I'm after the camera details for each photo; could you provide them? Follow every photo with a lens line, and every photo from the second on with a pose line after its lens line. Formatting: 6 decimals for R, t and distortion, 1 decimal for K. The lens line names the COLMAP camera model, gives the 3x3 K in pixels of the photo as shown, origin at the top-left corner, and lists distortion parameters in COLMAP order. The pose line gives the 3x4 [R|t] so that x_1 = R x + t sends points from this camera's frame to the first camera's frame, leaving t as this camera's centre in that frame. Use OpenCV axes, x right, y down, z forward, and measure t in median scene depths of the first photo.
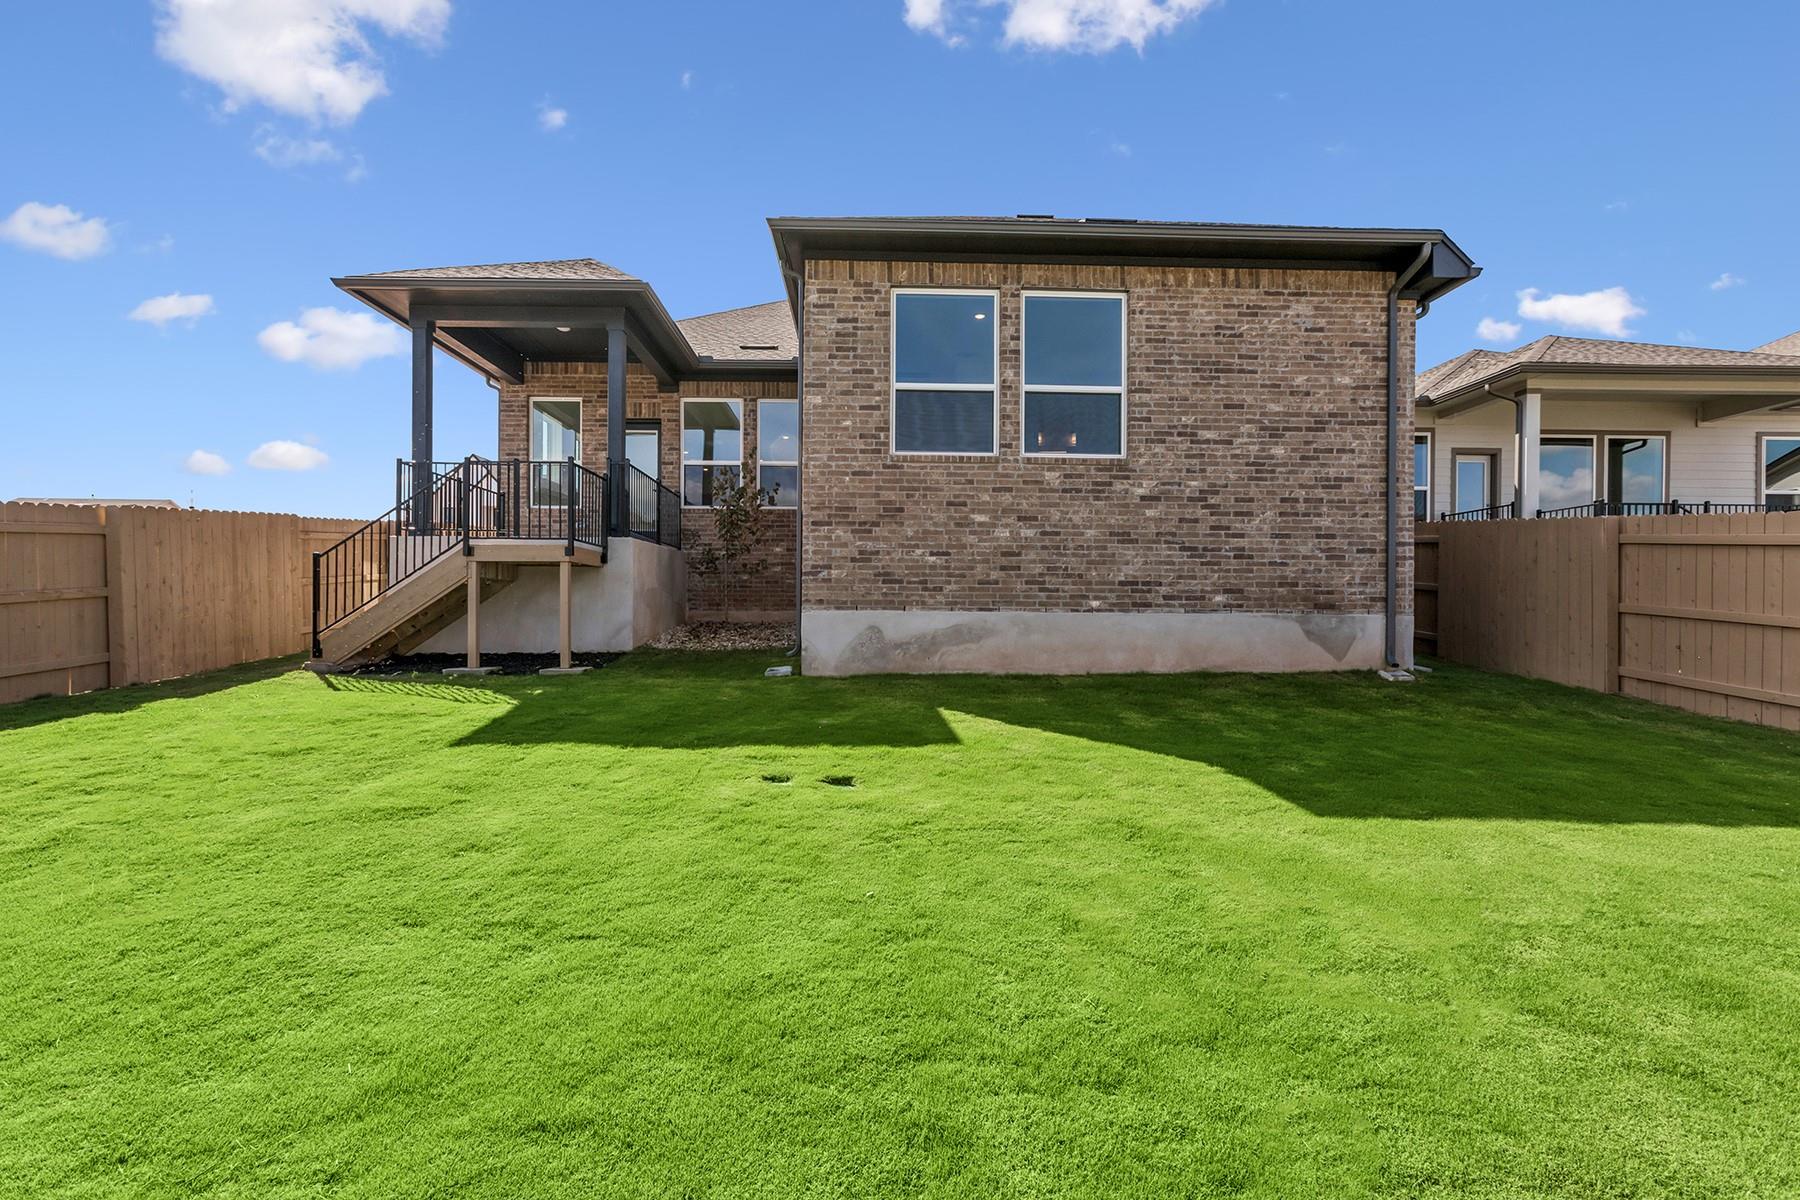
lens RADIAL K [[816.7, 0, 898.6], [0, 816.7, 603.1], [0, 0, 1]] dist [-0.007550, 0.005423]
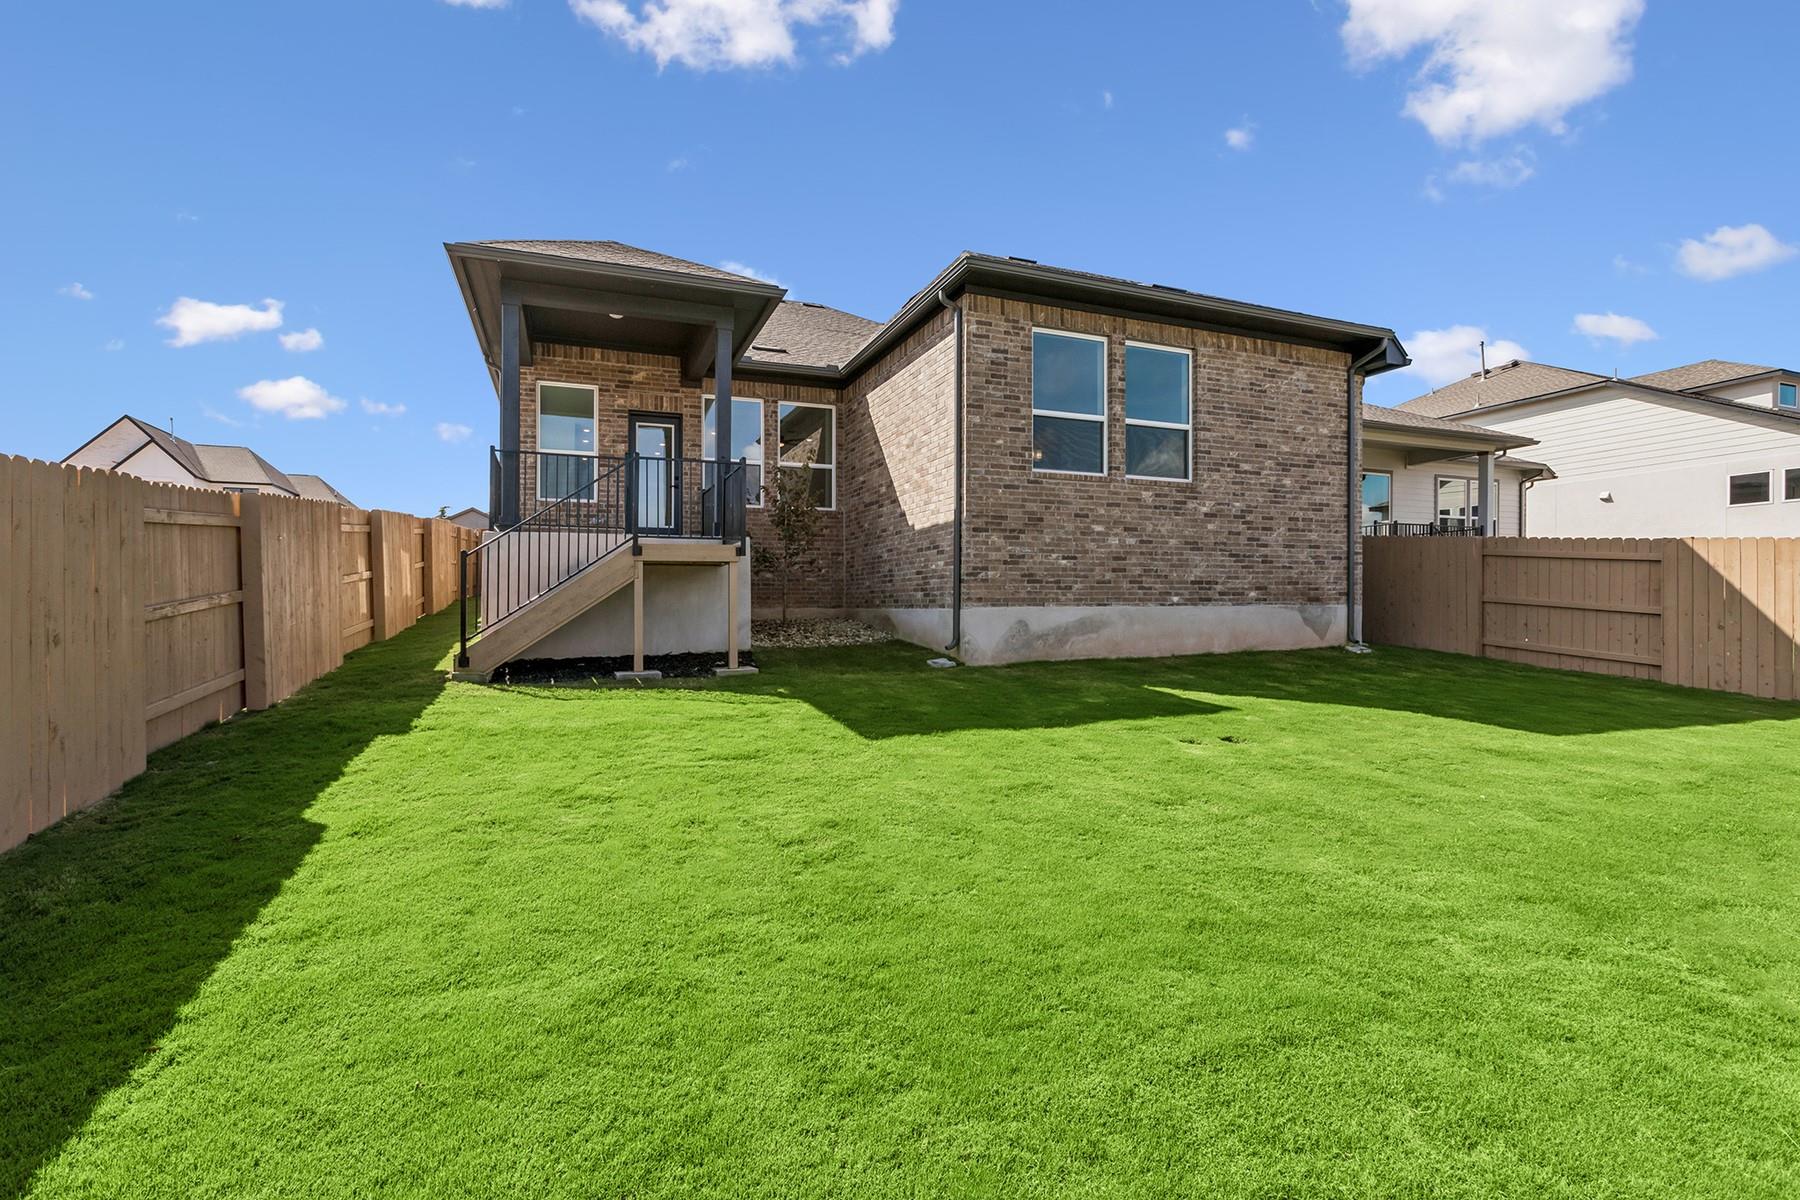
lens RADIAL K [[816.7, 0, 897.4], [0, 816.7, 601.3], [0, 0, 1]] dist [-0.007550, 0.005423]
pose [[0.936539, -0.010062, 0.350418, -0.588859], [0.008524, 0.999946, 0.005933, -0.006684], [-0.350459, -0.002570, 0.936575, -0.012787]]
